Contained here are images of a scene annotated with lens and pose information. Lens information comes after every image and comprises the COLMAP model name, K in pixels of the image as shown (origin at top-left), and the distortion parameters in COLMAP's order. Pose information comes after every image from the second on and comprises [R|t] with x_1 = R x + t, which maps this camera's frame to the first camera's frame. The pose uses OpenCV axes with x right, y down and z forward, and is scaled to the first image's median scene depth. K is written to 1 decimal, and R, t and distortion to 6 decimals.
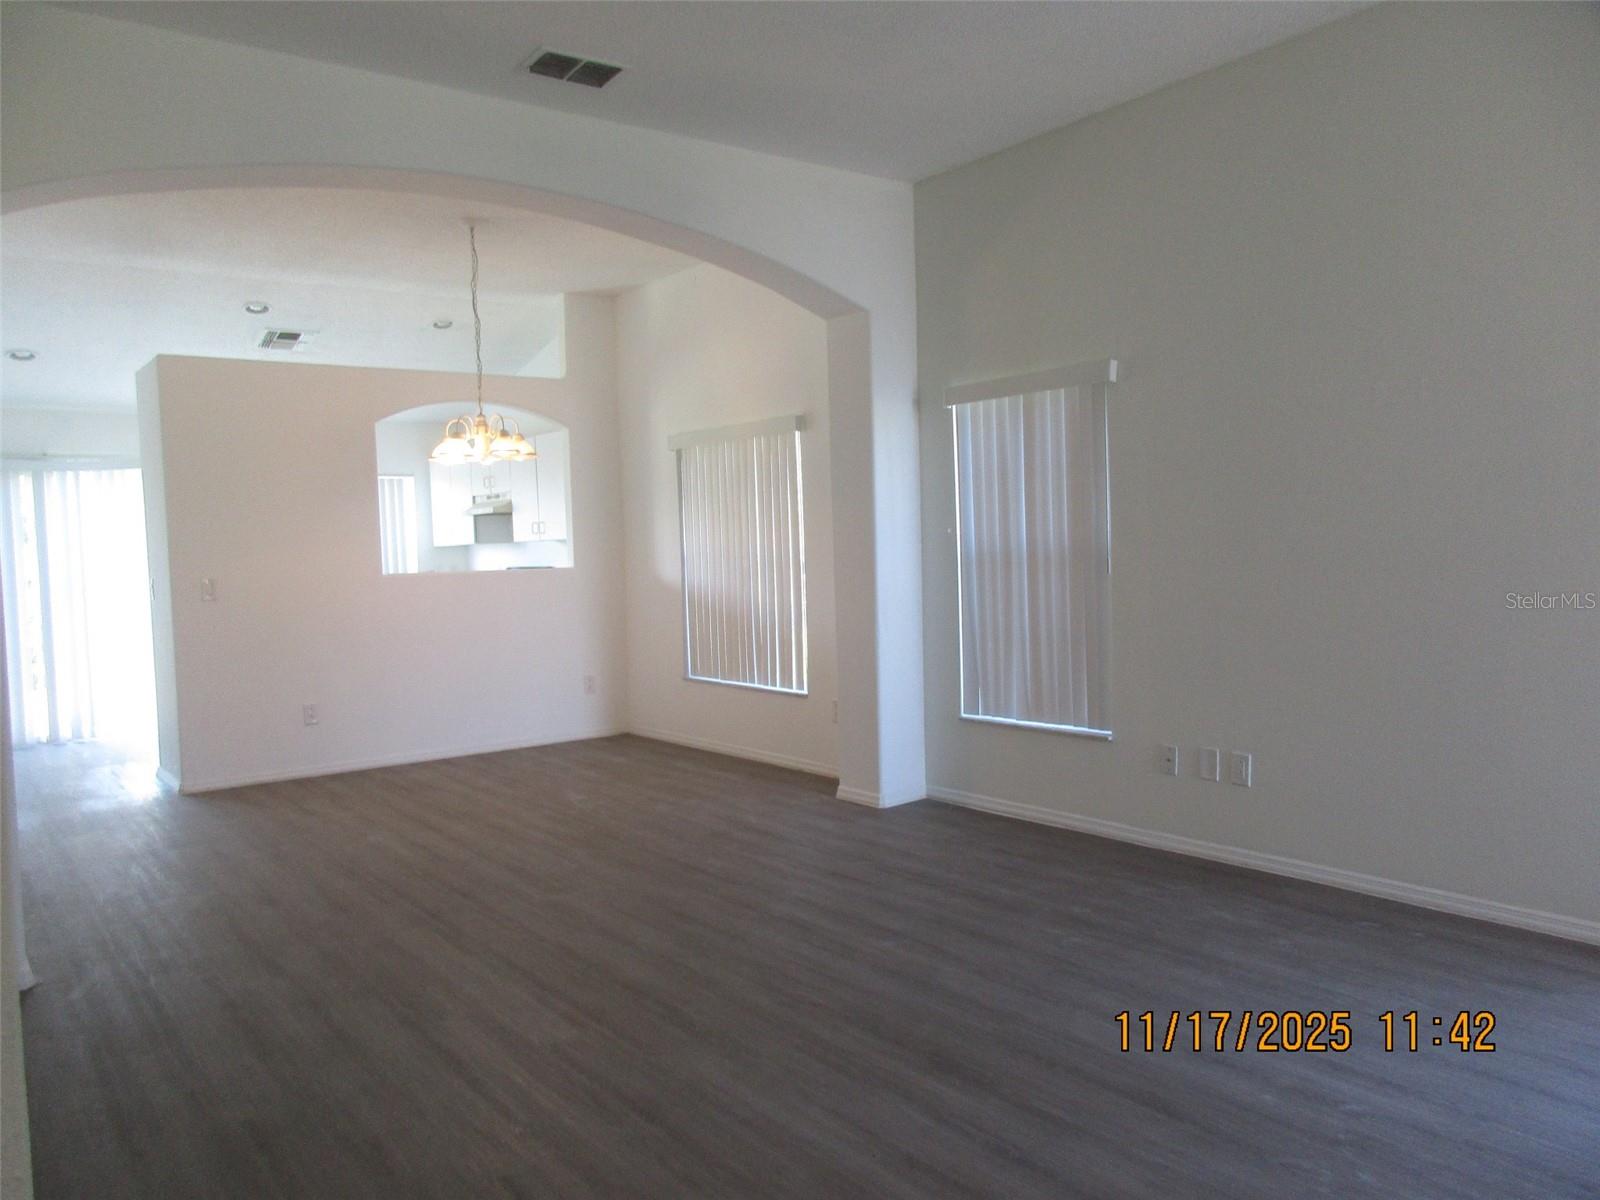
lens RADIAL K [[1183.0, 0, 769.5], [0, 1183.0, 591.1], [0, 0, 1]] dist [0.004836, 0.007376]
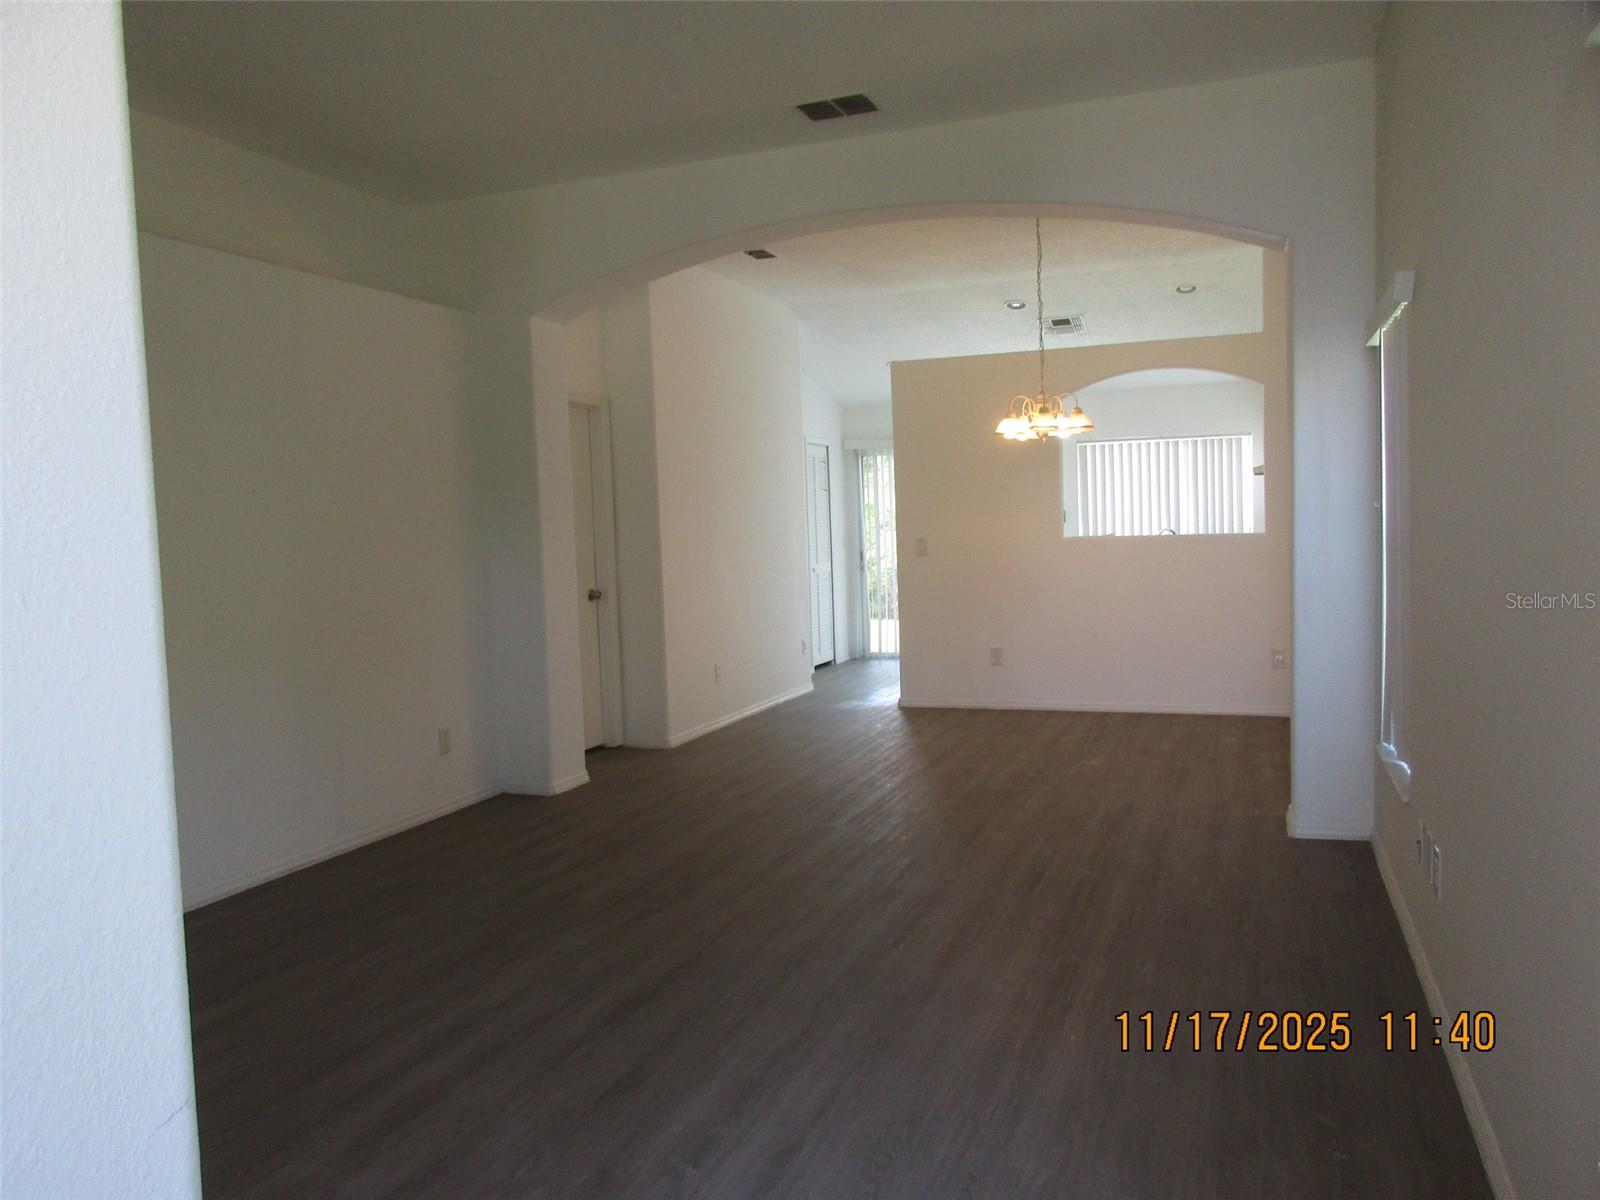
lens RADIAL K [[1183.0, 0, 826.3], [0, 1183.0, 588.4], [0, 0, 1]] dist [0.004836, 0.007376]
pose [[0.557513, 0.066356, -0.827512, 0.500922], [-0.025607, 0.997701, 0.062751, -0.032123], [0.829773, -0.013795, 0.557930, 0.220953]]
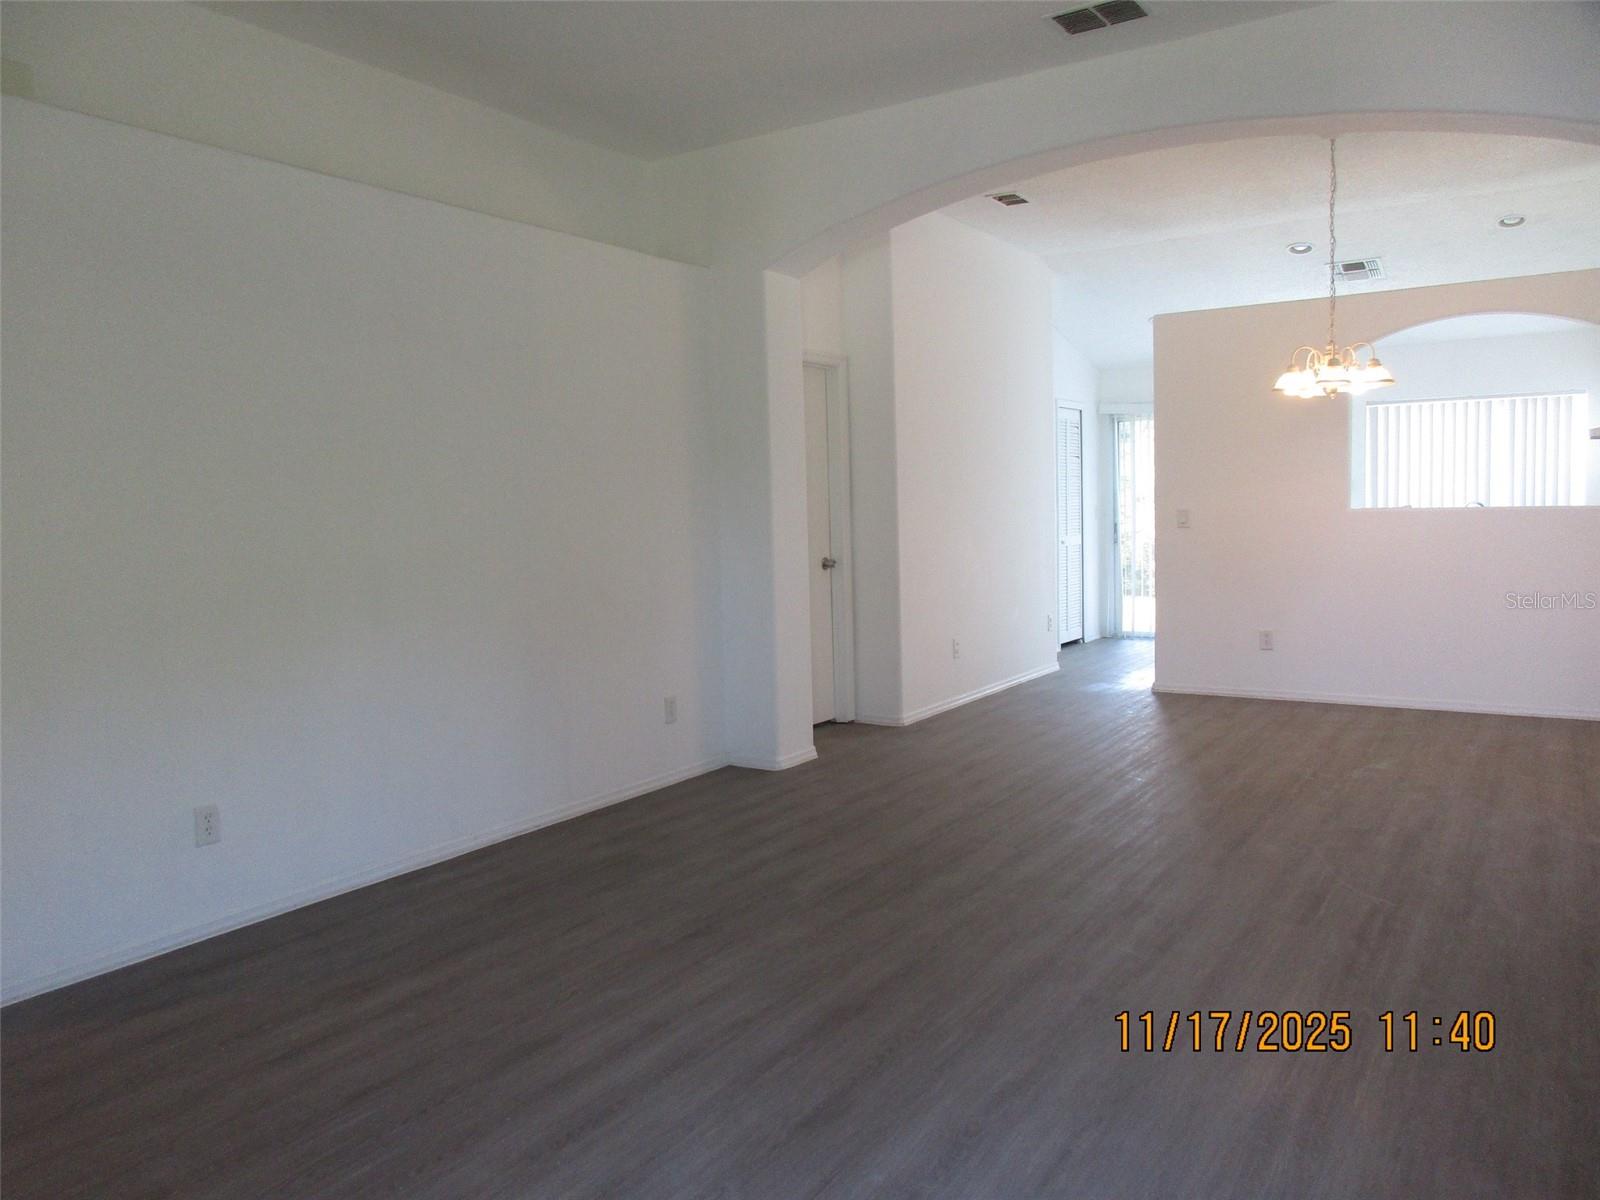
lens RADIAL K [[1183.0, 0, 831.0], [0, 1183.0, 590.6], [0, 0, 1]] dist [0.004836, 0.007376]
pose [[0.375444, 0.097803, -0.921671, 0.451207], [-0.031035, 0.995186, 0.092963, -0.026254], [0.926325, -0.006299, 0.376671, 0.257599]]
